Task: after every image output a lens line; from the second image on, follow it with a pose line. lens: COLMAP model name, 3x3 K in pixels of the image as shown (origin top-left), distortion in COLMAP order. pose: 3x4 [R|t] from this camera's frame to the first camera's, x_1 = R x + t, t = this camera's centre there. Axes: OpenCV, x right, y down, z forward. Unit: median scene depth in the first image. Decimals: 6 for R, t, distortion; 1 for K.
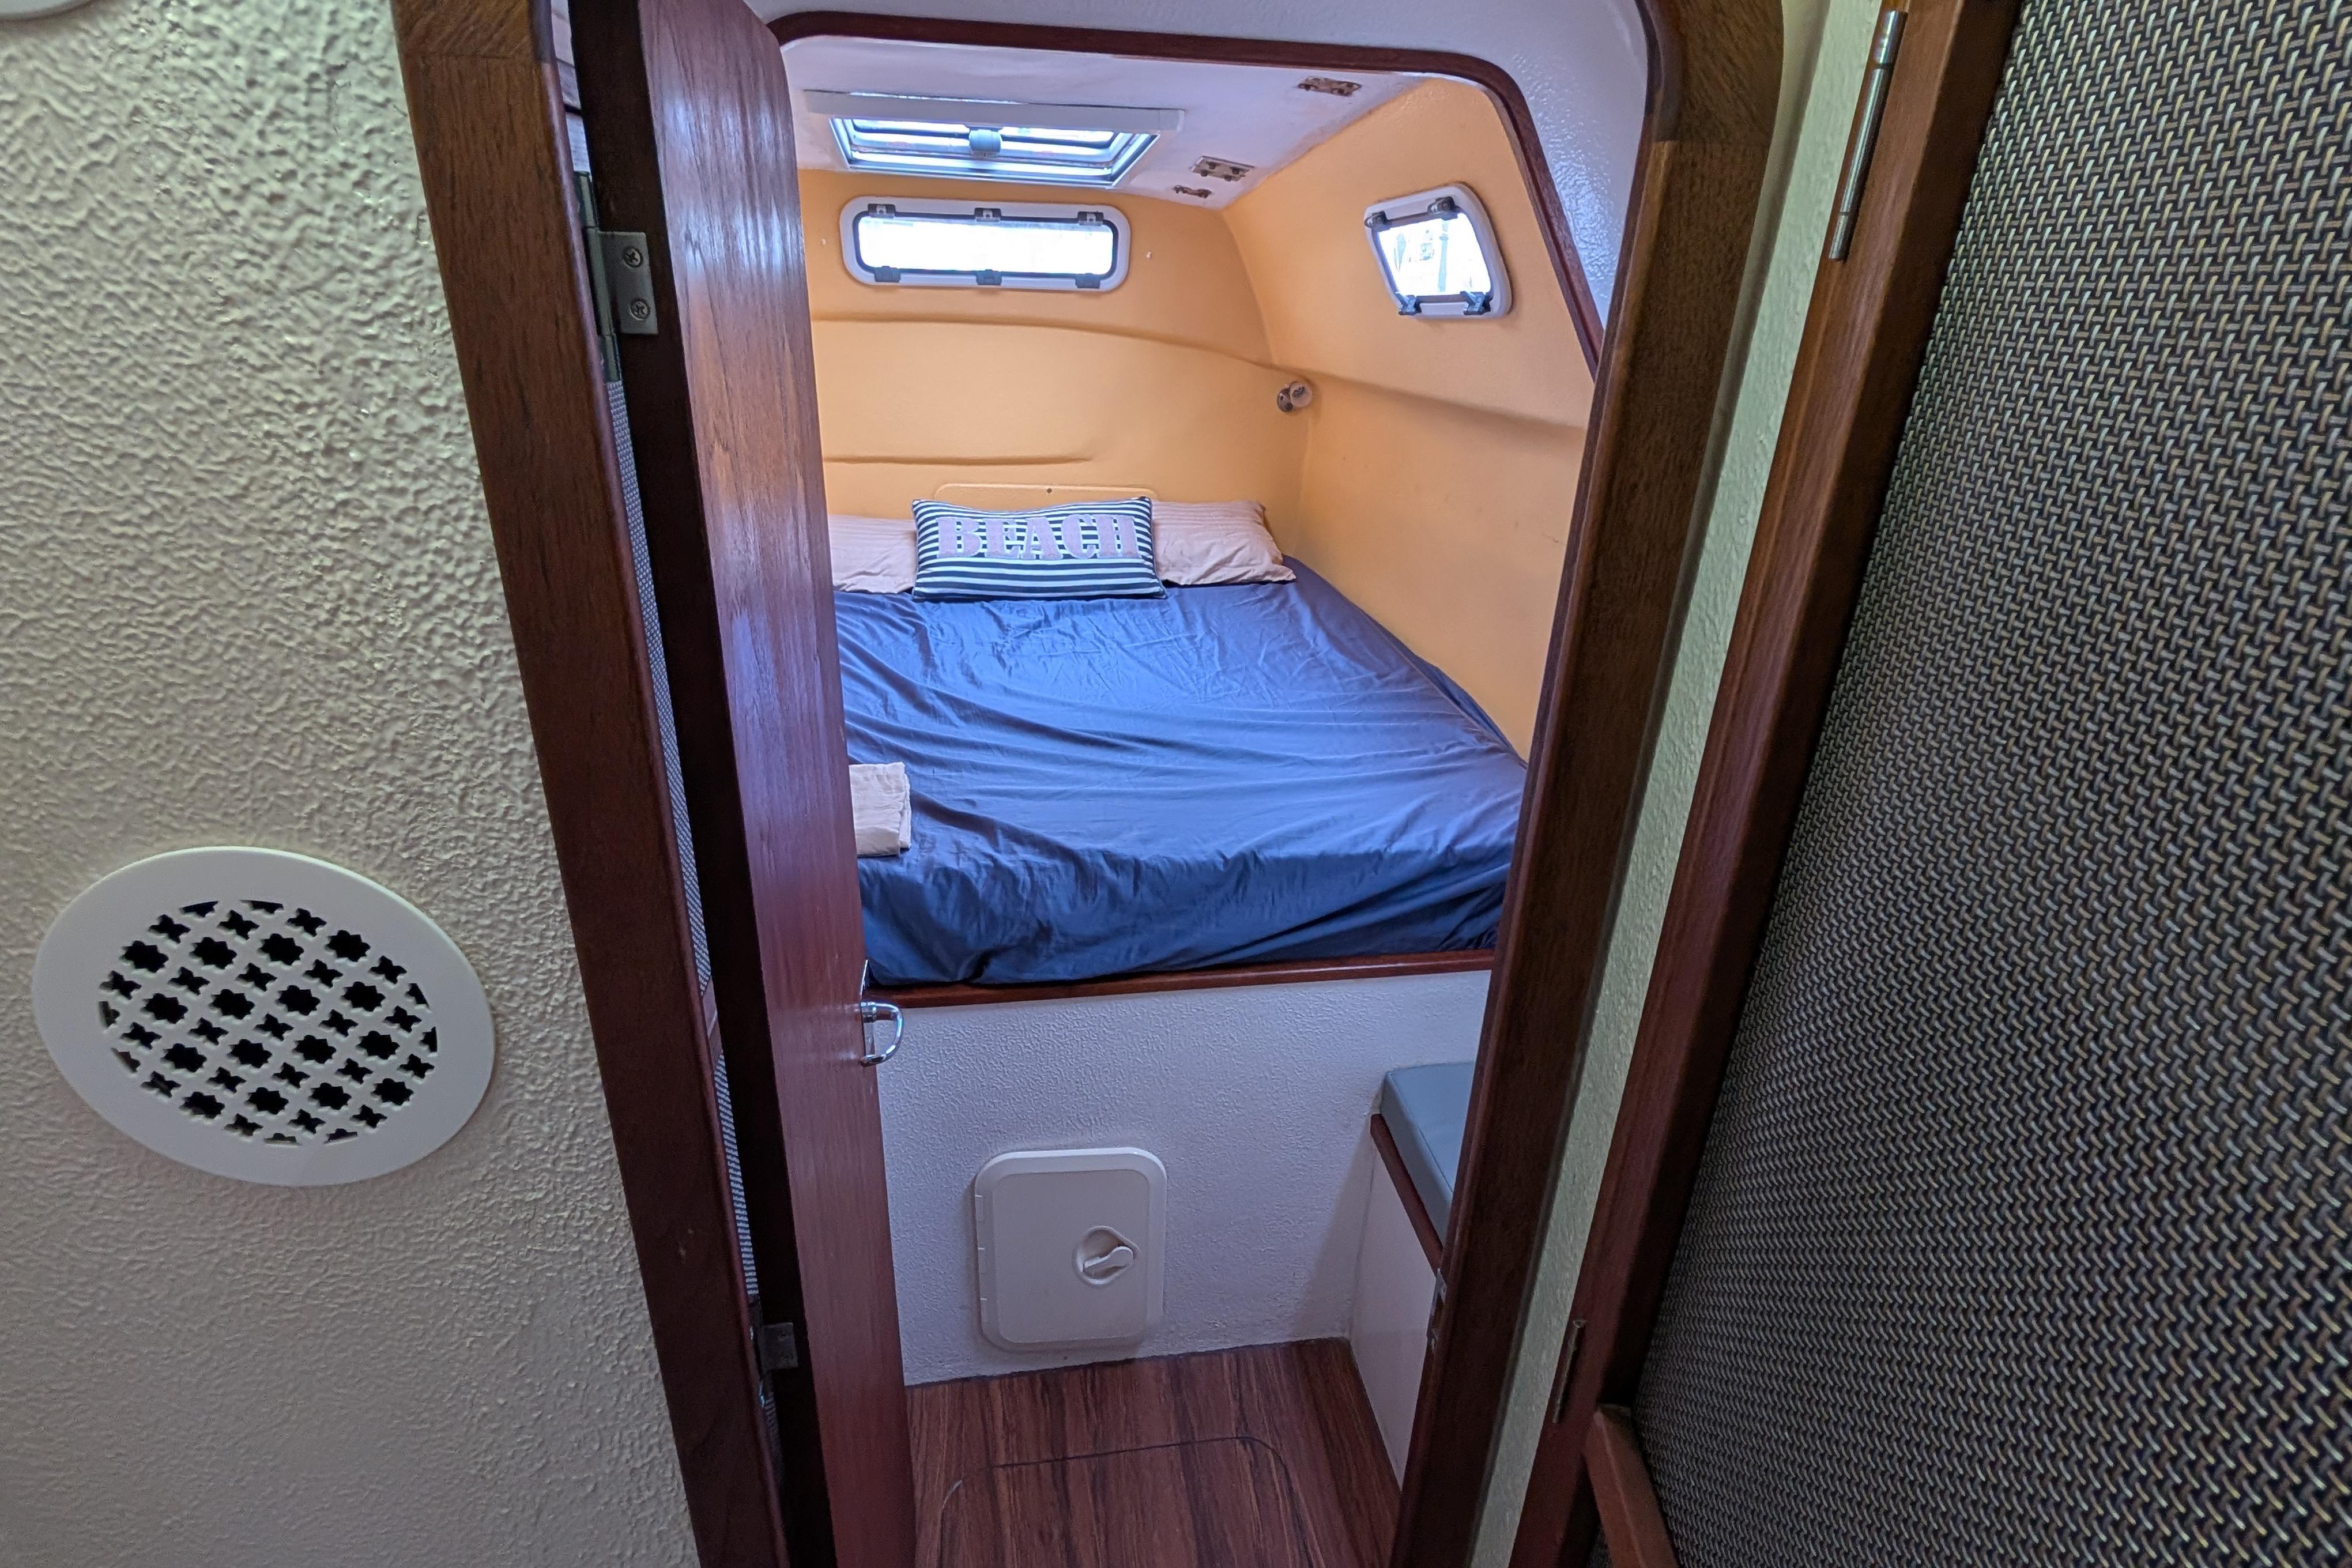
lens RADIAL K [[1137.0, 0, 1187.5], [0, 1137.0, 787.1], [0, 0, 1]] dist [0.000813, 0.000132]
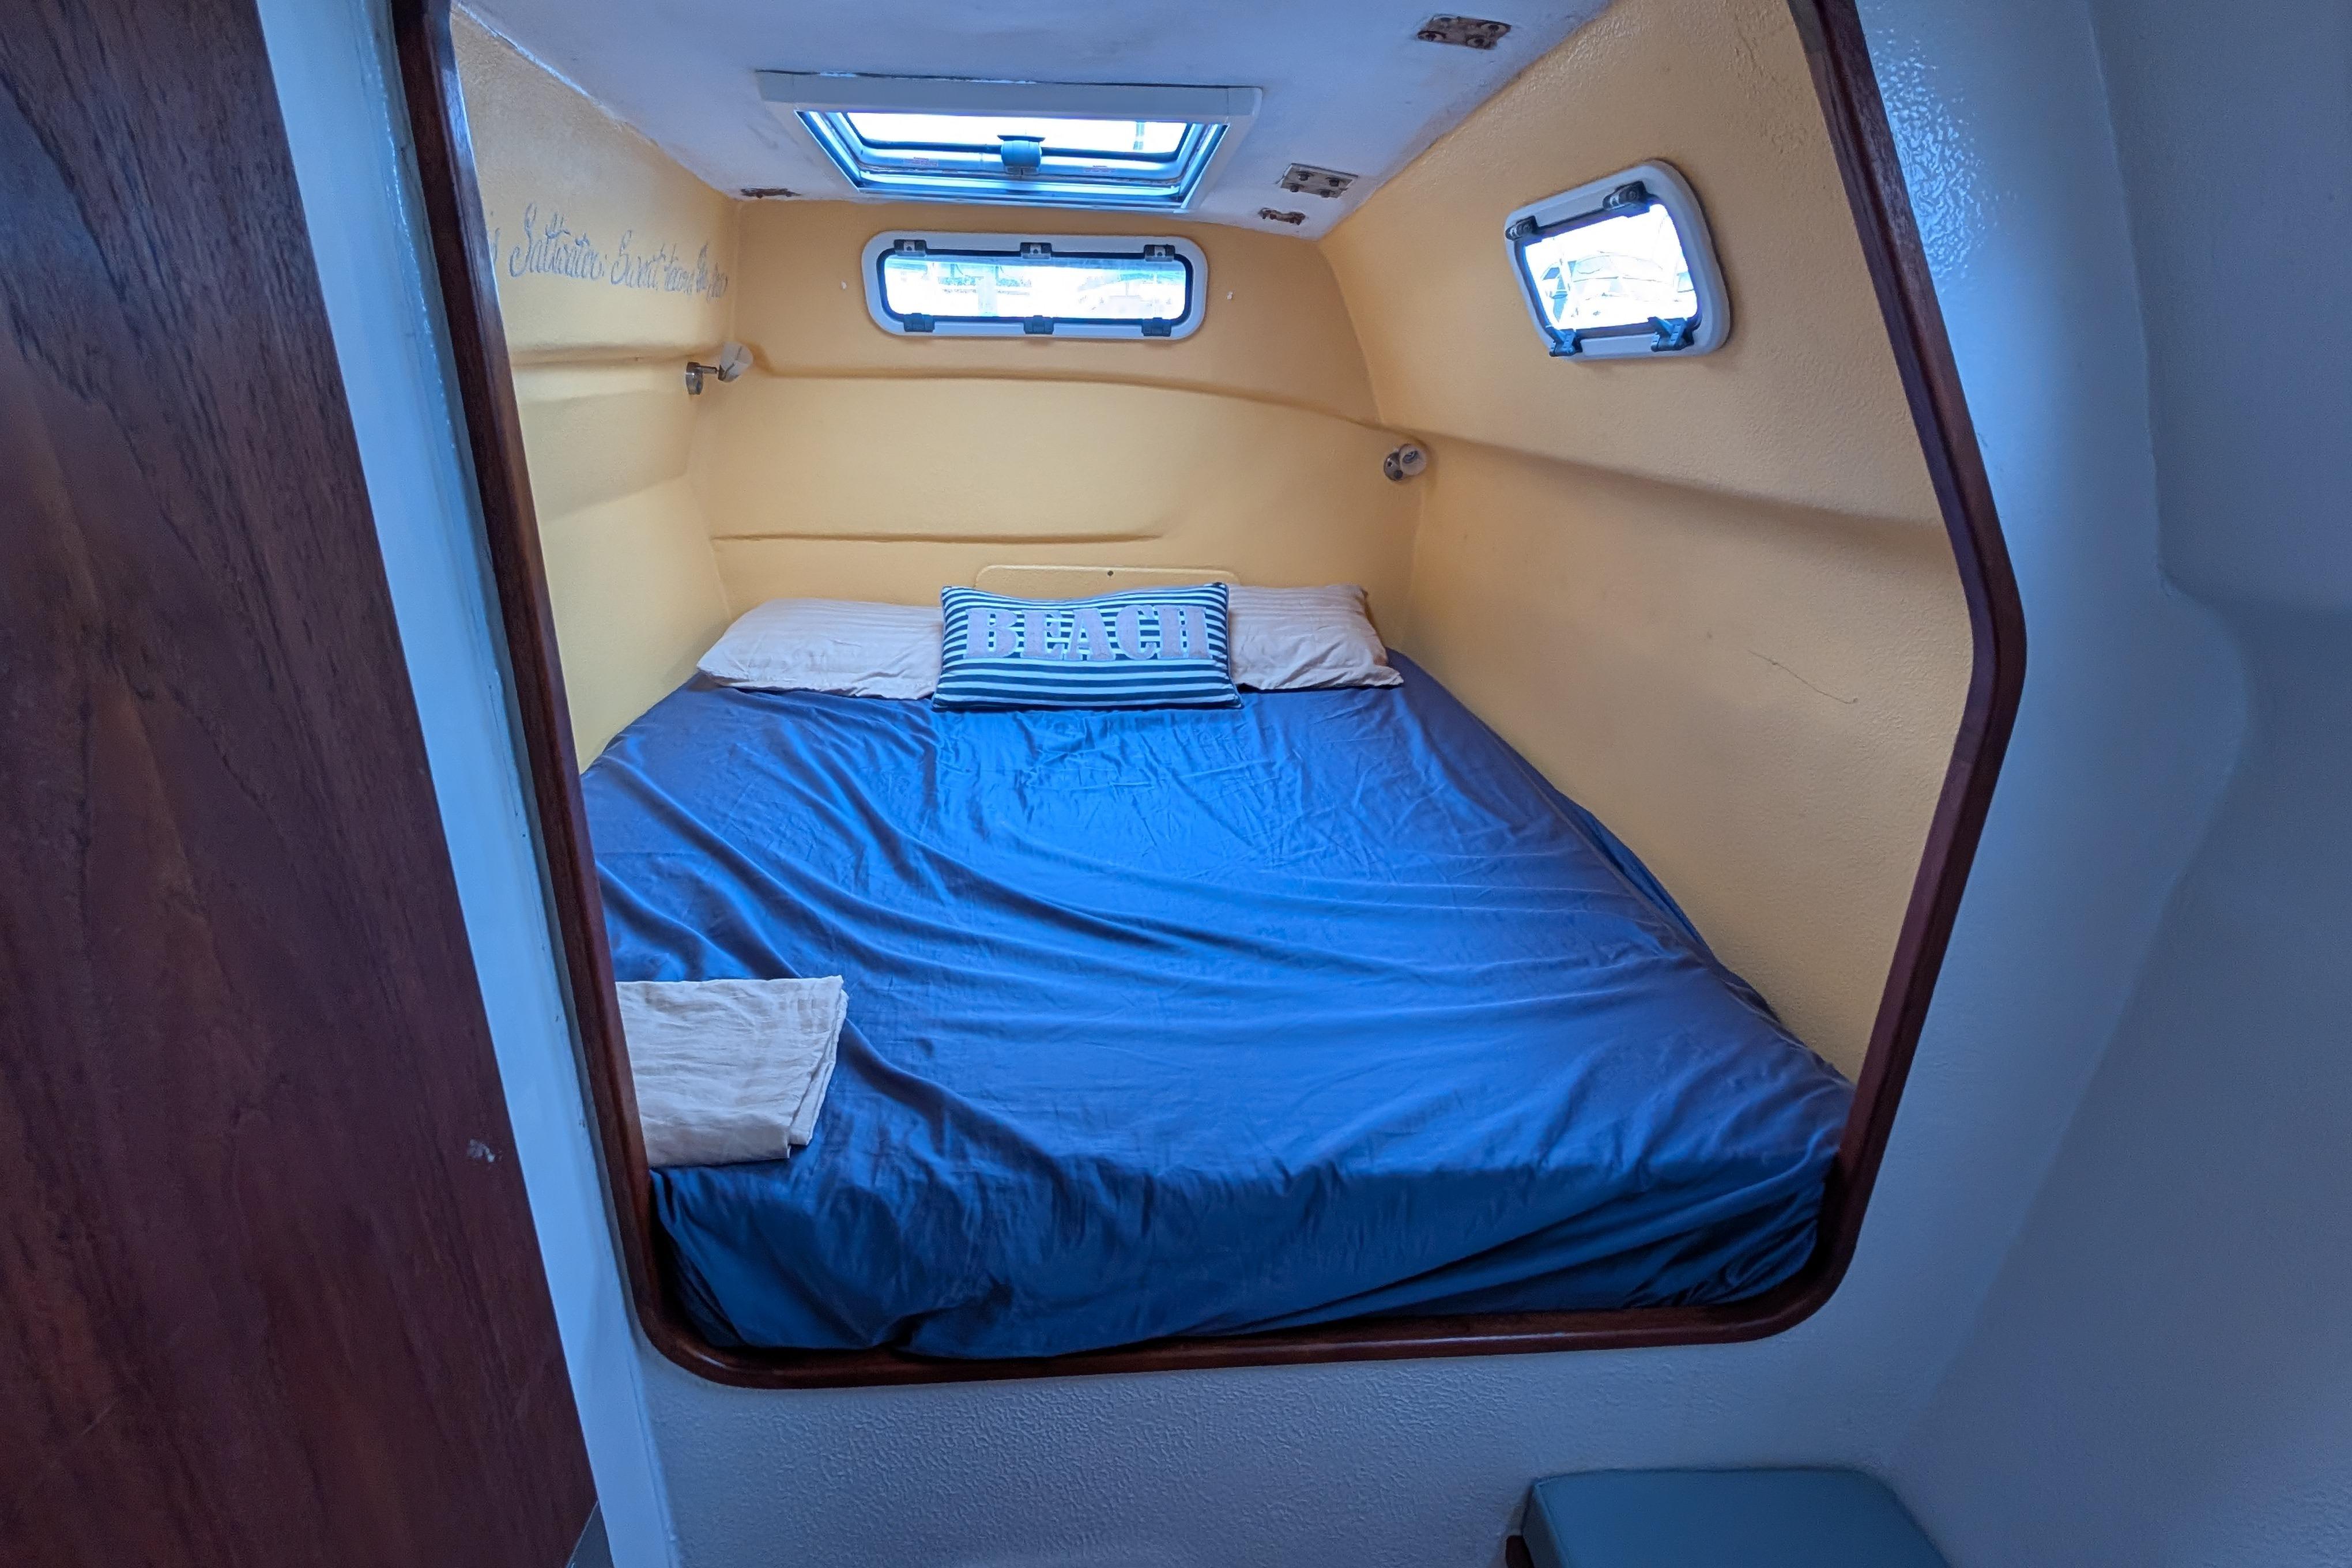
lens RADIAL K [[1137.0, 0, 1187.5], [0, 1137.0, 787.1], [0, 0, 1]] dist [0.000813, 0.000132]
pose [[0.995744, 0.019975, -0.089966, 0.018655], [-0.024362, 0.998554, -0.047928, -0.076107], [0.088879, 0.049916, 0.994791, 0.208091]]
